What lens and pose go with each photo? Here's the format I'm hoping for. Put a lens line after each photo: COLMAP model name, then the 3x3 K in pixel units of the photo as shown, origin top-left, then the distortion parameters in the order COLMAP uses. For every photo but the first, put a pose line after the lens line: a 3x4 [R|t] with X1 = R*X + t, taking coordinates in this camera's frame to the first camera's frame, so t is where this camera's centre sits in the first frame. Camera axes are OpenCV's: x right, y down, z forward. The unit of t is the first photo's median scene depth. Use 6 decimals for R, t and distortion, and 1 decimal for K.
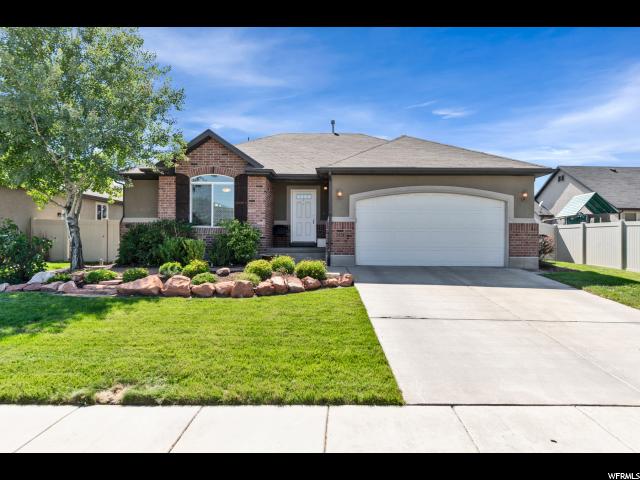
lens RADIAL K [[374.3, 0, 320.6], [0, 374.3, 239.3], [0, 0, 1]] dist [-0.002341, 0.000206]
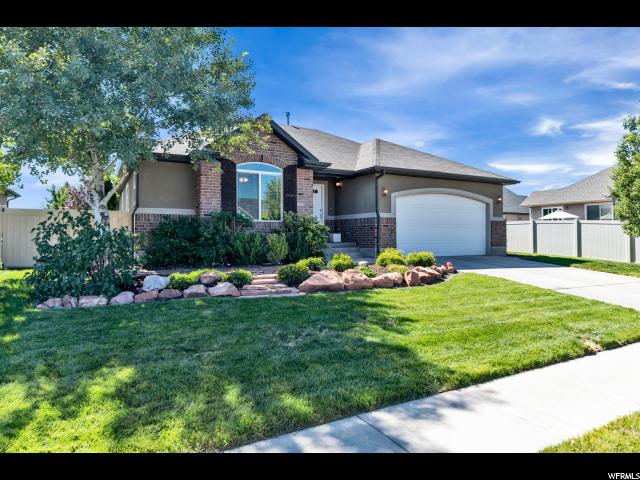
lens RADIAL K [[409.3, 0, 319.9], [0, 409.3, 239.1], [0, 0, 1]] dist [0.004595, 0.000133]
pose [[0.871452, -0.009330, 0.490392, -0.656745], [0.006740, 0.999952, 0.007046, 0.006054], [-0.490434, -0.002835, 0.871474, 0.061683]]
